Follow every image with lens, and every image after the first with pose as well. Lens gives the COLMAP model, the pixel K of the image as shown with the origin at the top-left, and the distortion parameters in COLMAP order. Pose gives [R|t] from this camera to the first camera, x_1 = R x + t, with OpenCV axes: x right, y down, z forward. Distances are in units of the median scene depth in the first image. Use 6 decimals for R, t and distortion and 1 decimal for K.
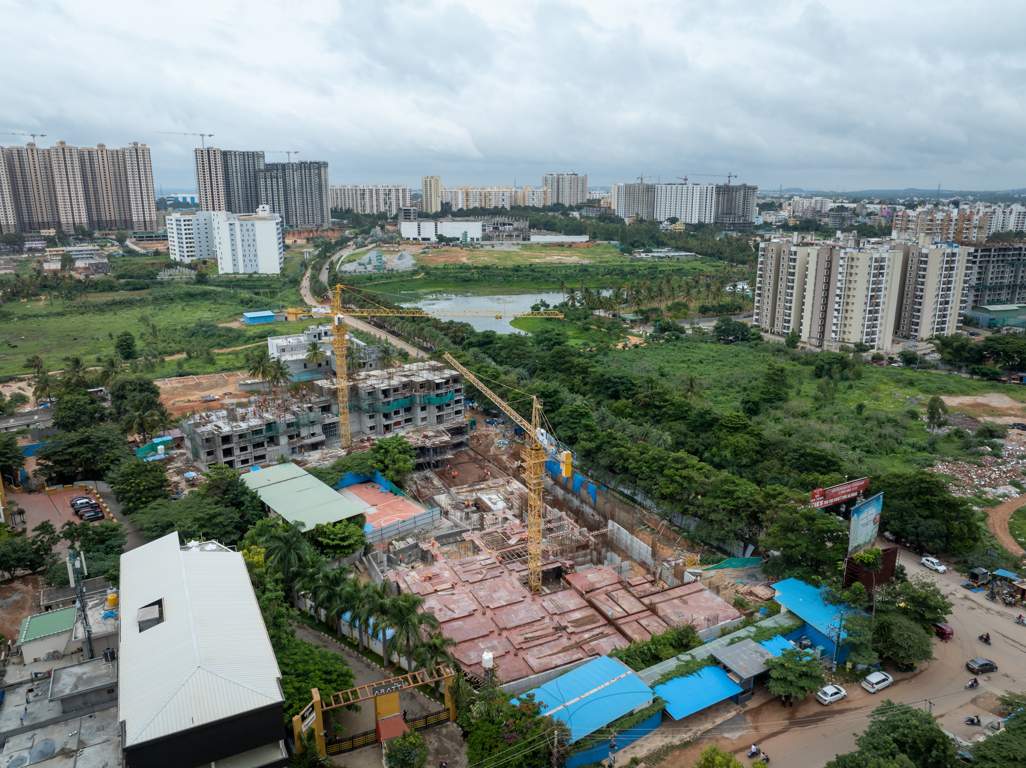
lens RADIAL K [[722.5, 0, 511.4], [0, 722.5, 385.7], [0, 0, 1]] dist [-0.049971, 0.014354]
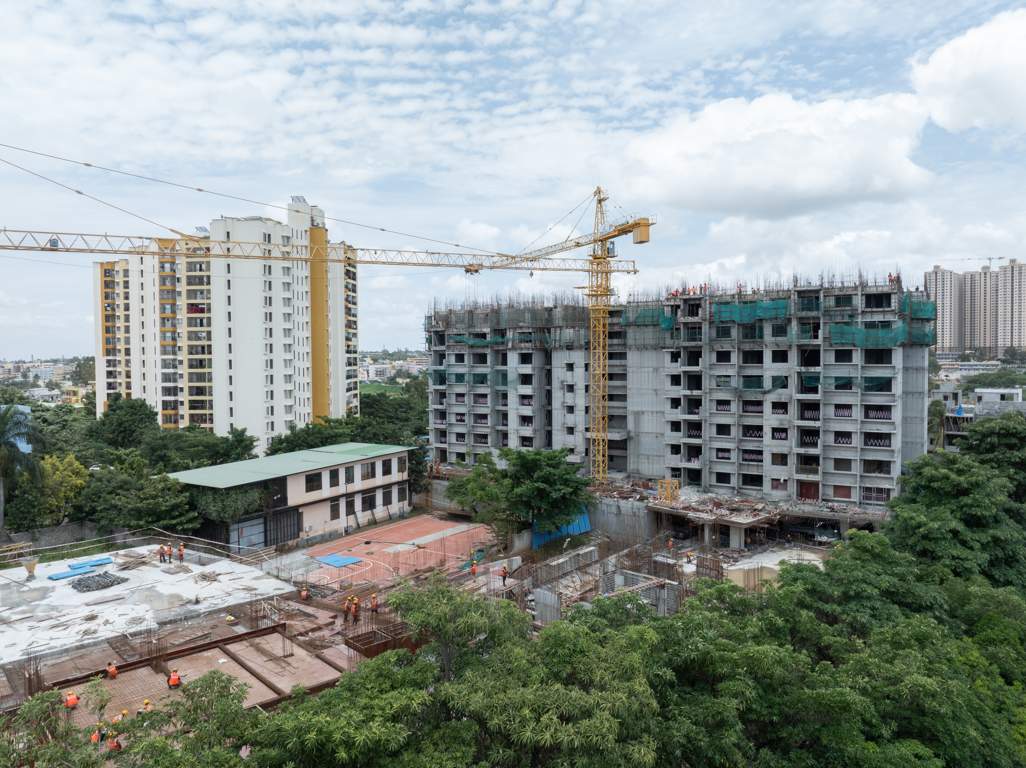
lens RADIAL K [[722.5, 0, 513.3], [0, 722.5, 378.6], [0, 0, 1]] dist [-0.049971, 0.014354]
pose [[0.290147, 0.027745, -0.956580, 0.278732], [-0.249255, 0.967270, -0.047548, 0.049863], [0.923952, 0.252228, 0.287566, 0.769623]]
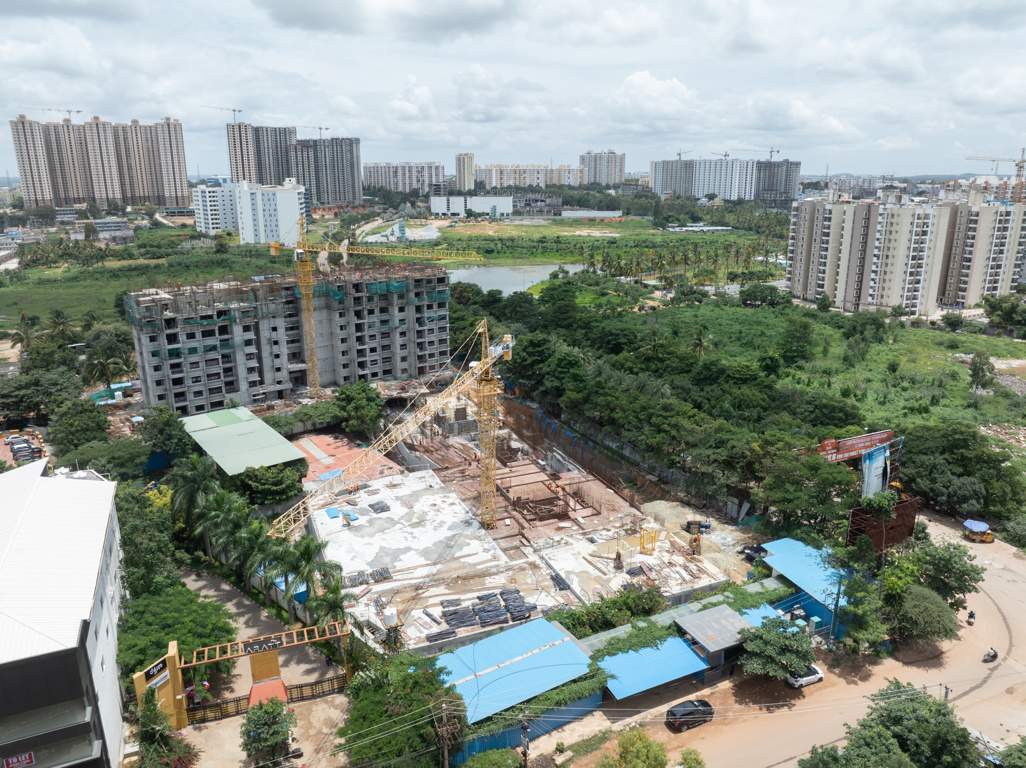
lens RADIAL K [[722.5, 0, 511.2], [0, 722.5, 383.9], [0, 0, 1]] dist [-0.049971, 0.014354]
pose [[0.998341, 0.014269, -0.055786, 0.072154], [-0.013427, 0.999791, 0.015437, 0.051617], [0.055995, -0.014663, 0.998323, 0.098315]]
